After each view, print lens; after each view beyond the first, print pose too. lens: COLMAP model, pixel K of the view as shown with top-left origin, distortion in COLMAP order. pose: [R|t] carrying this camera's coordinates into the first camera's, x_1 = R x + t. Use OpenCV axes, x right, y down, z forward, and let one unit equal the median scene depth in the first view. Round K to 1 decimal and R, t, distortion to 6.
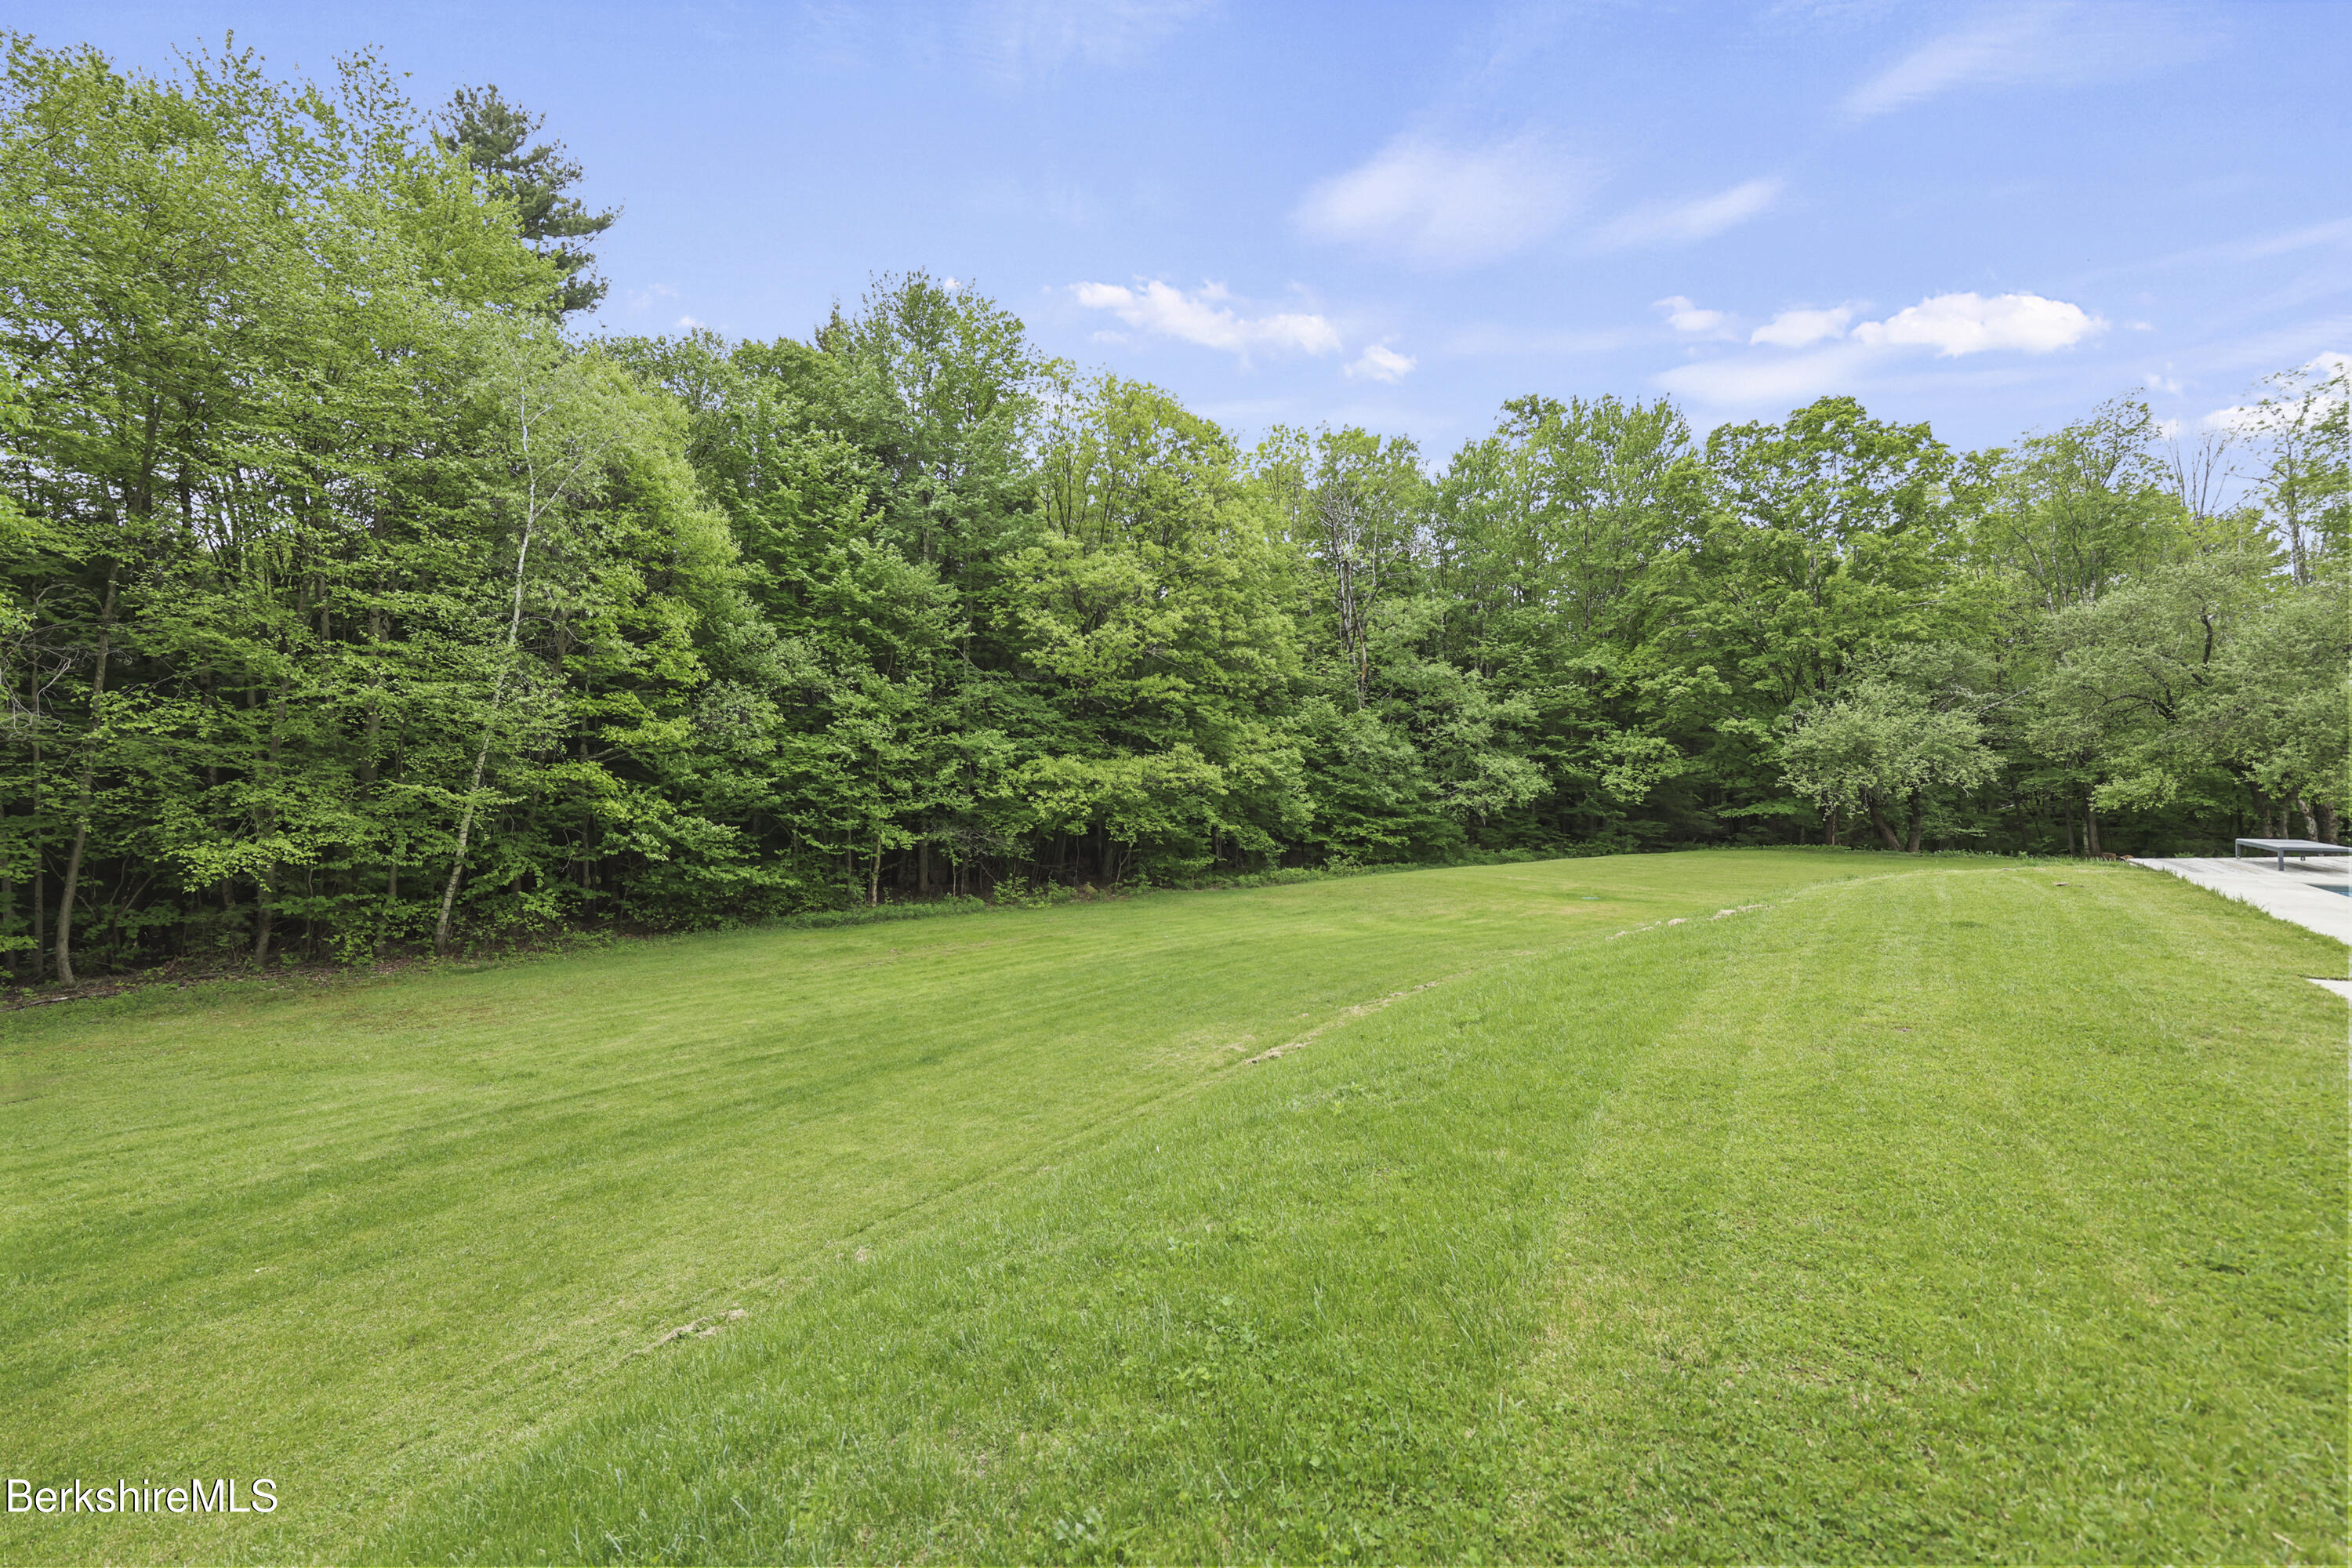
lens RADIAL K [[932.7, 0, 1176.0], [0, 932.7, 784.0], [0, 0, 1]] dist [0.000982, -0.000201]
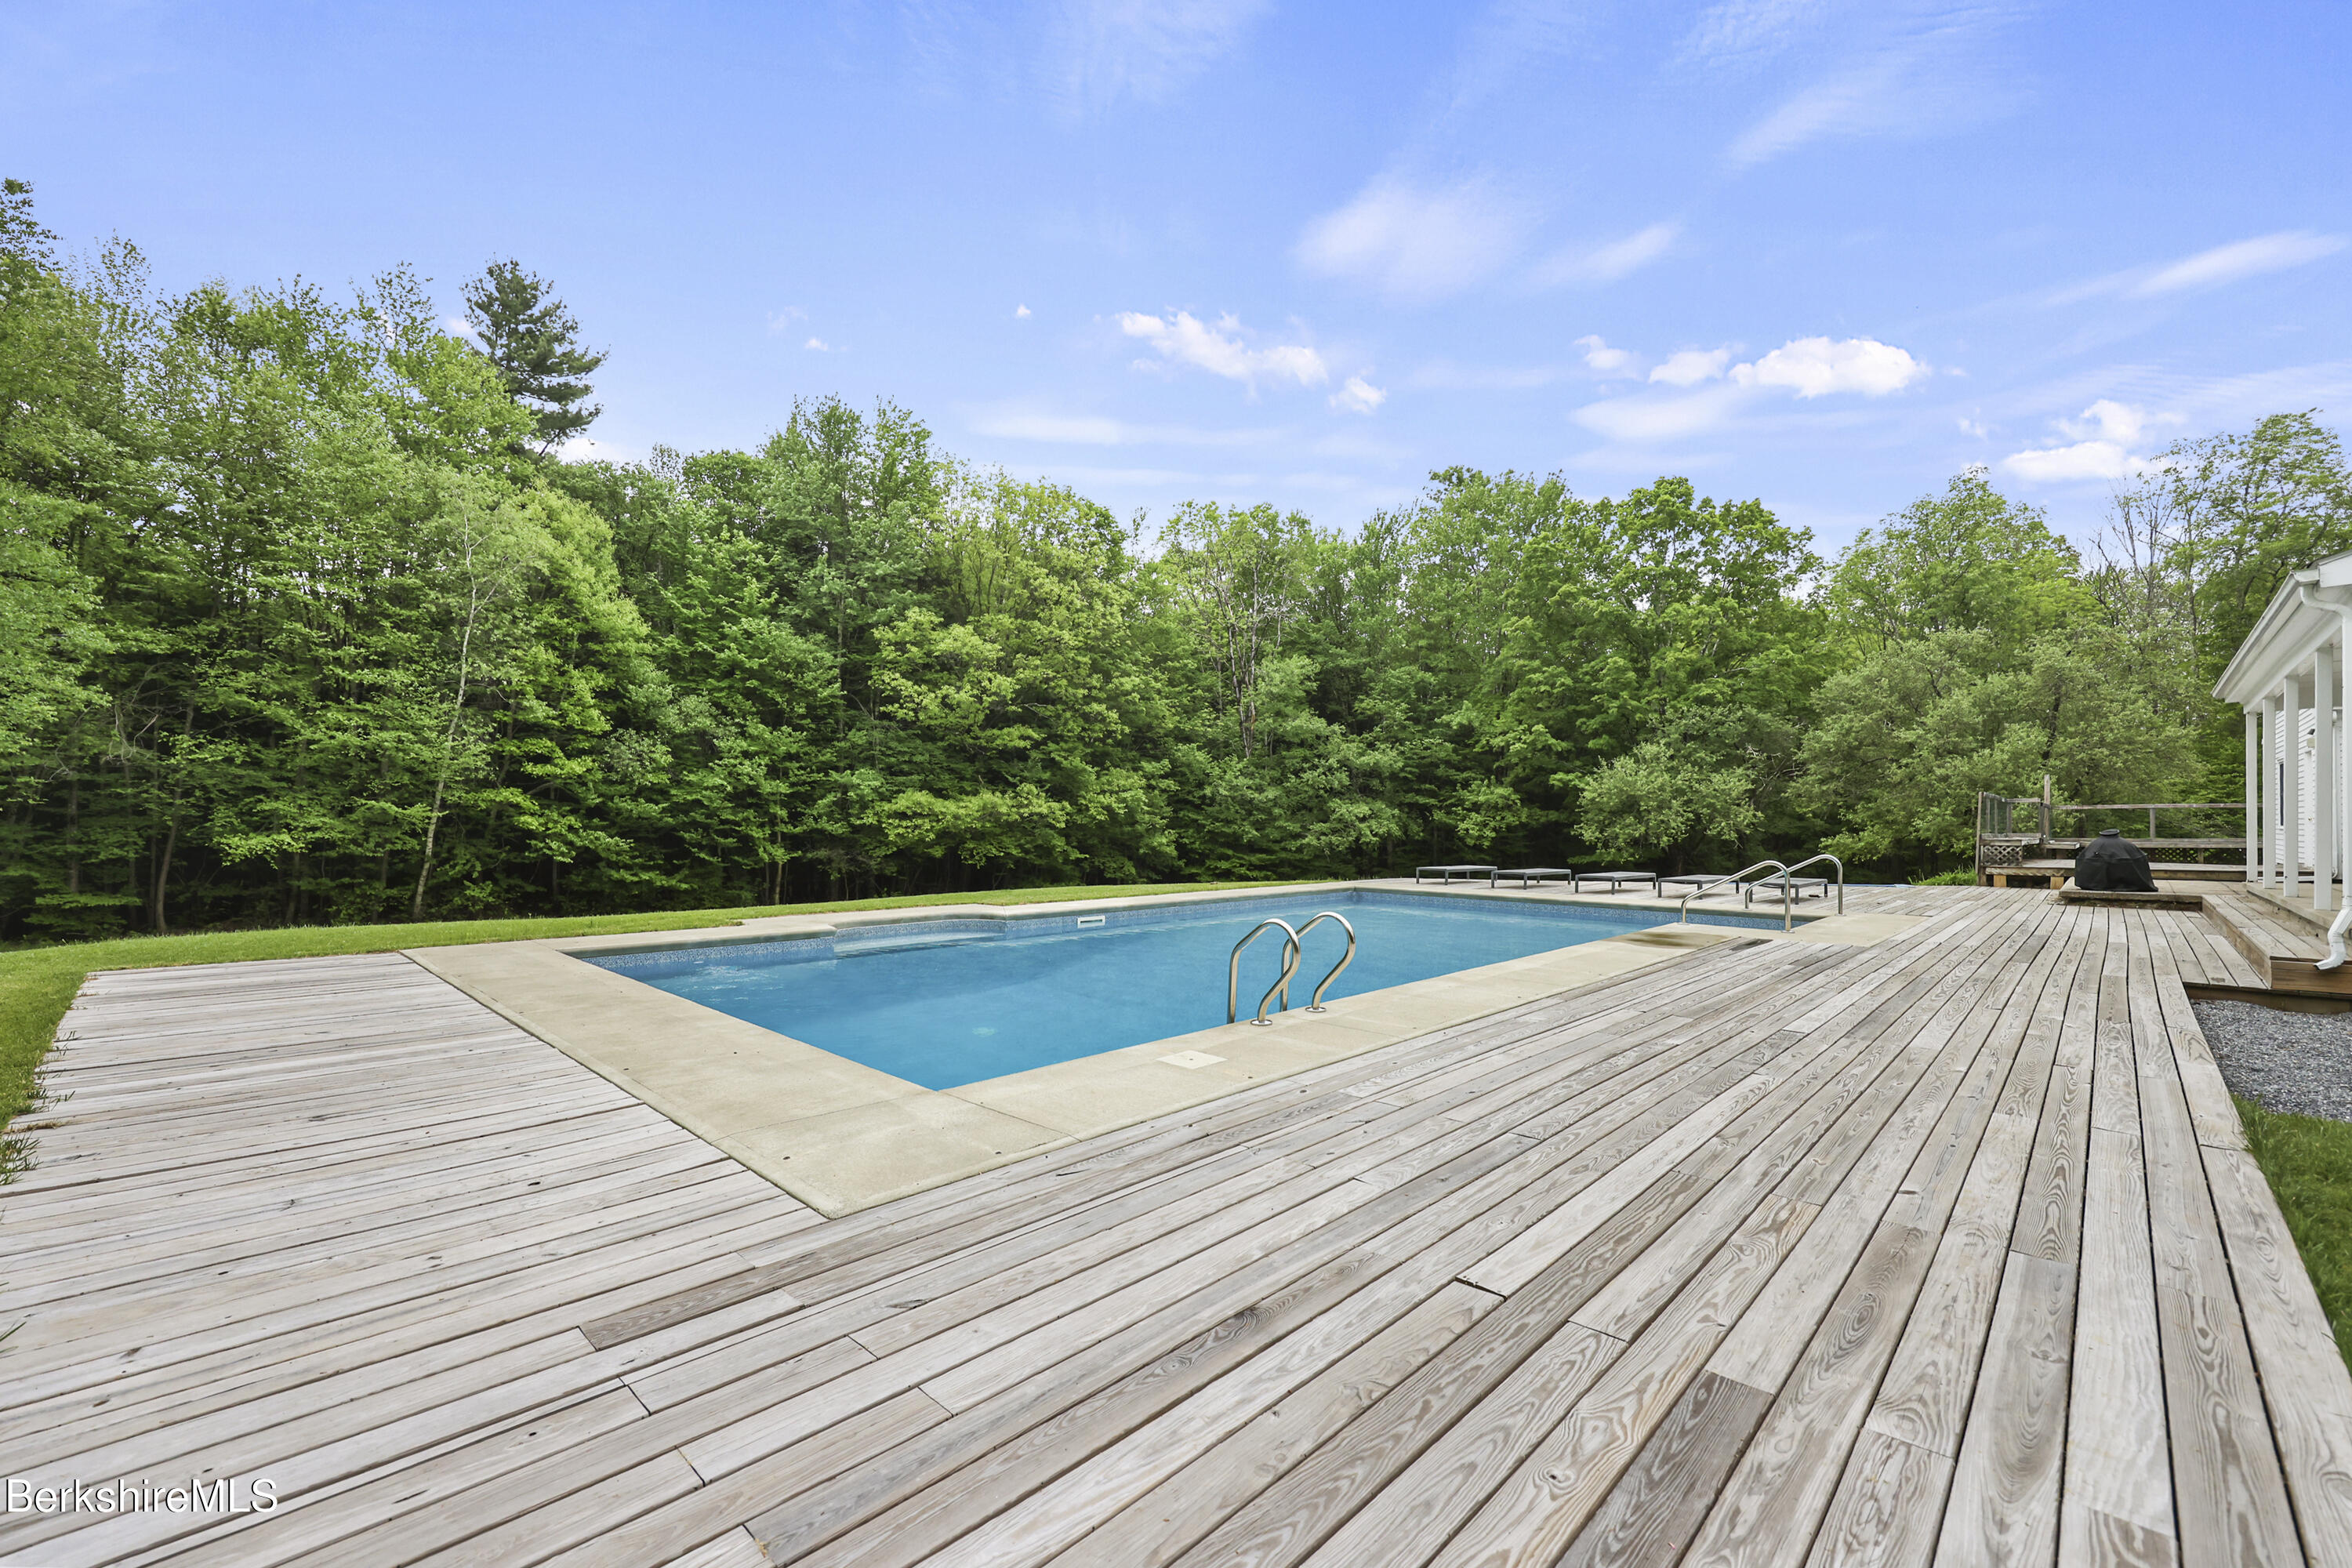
lens RADIAL K [[960.3, 0, 1188.7], [0, 960.3, 810.1], [0, 0, 1]] dist [-0.000648, 0.000174]
pose [[0.994531, 0.023608, -0.101736, 0.402489], [-0.025277, 0.999566, -0.015143, 0.004079], [0.101334, 0.017632, 0.994696, -0.242552]]
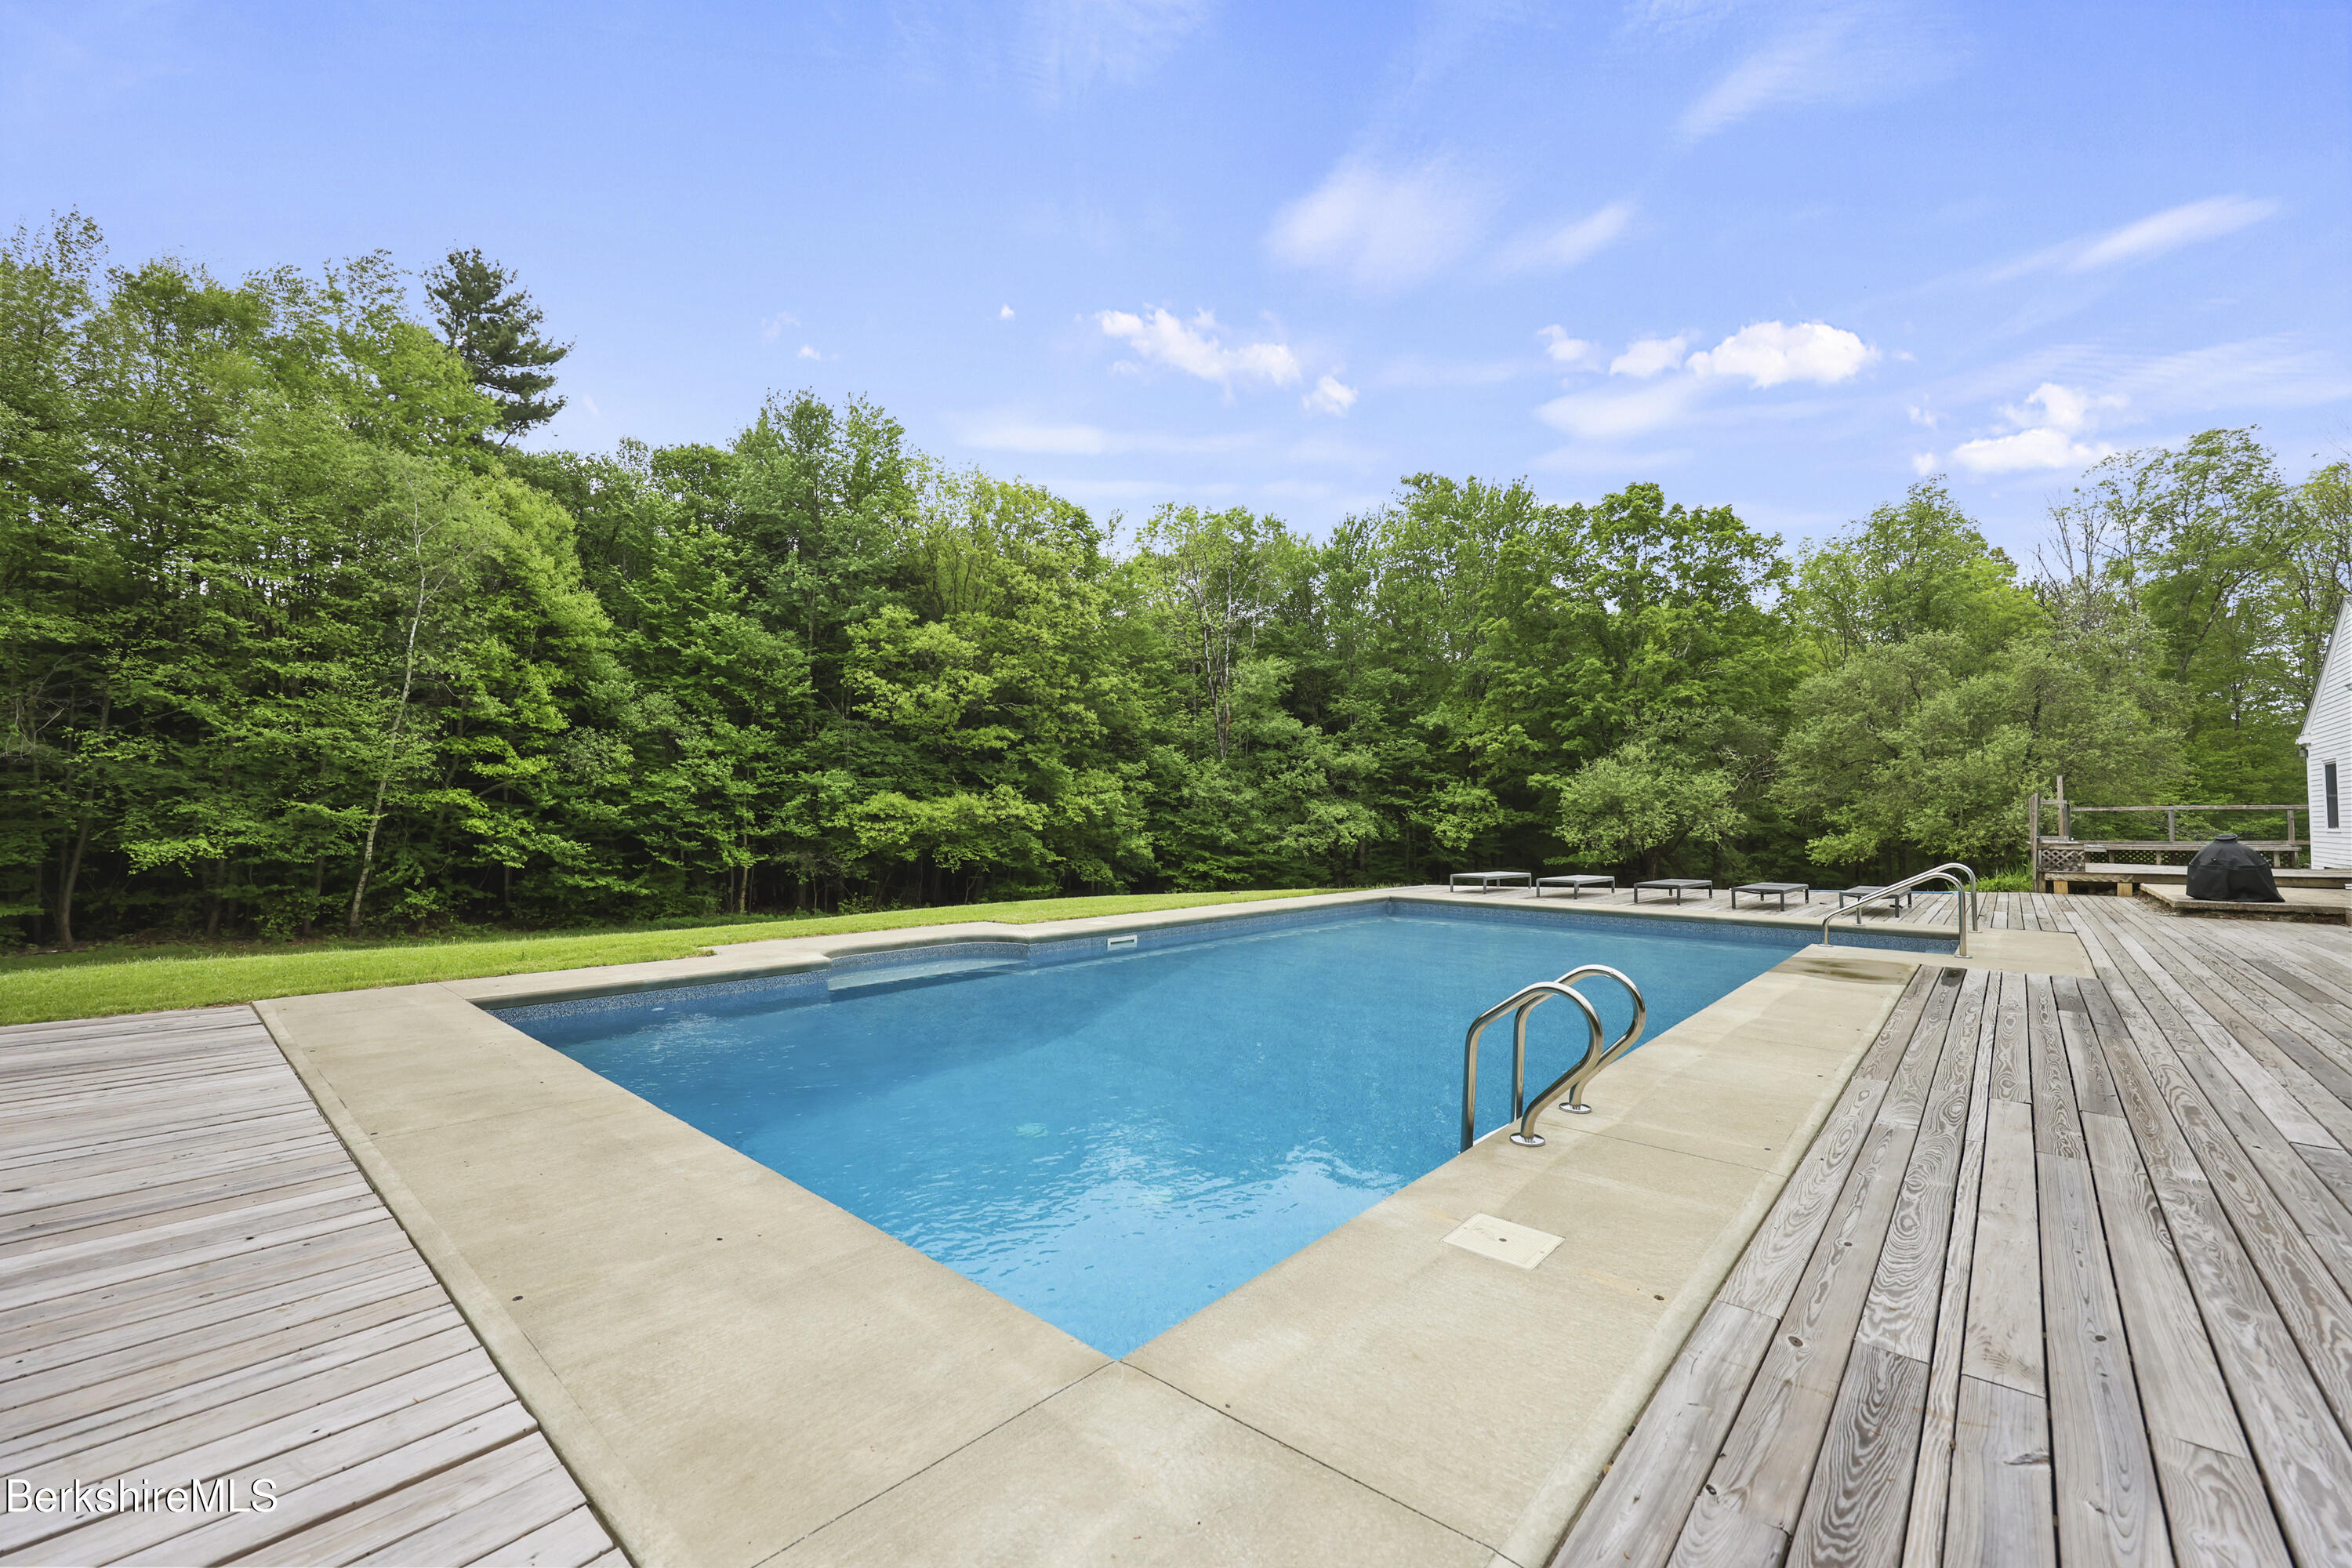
lens RADIAL K [[932.7, 0, 1176.0], [0, 932.7, 784.0], [0, 0, 1]] dist [0.000982, -0.000201]
pose [[0.997335, 0.021063, -0.069854, 0.360251], [-0.024268, 0.998676, -0.045350, 0.003376], [0.068806, 0.046924, 0.996526, -0.177746]]
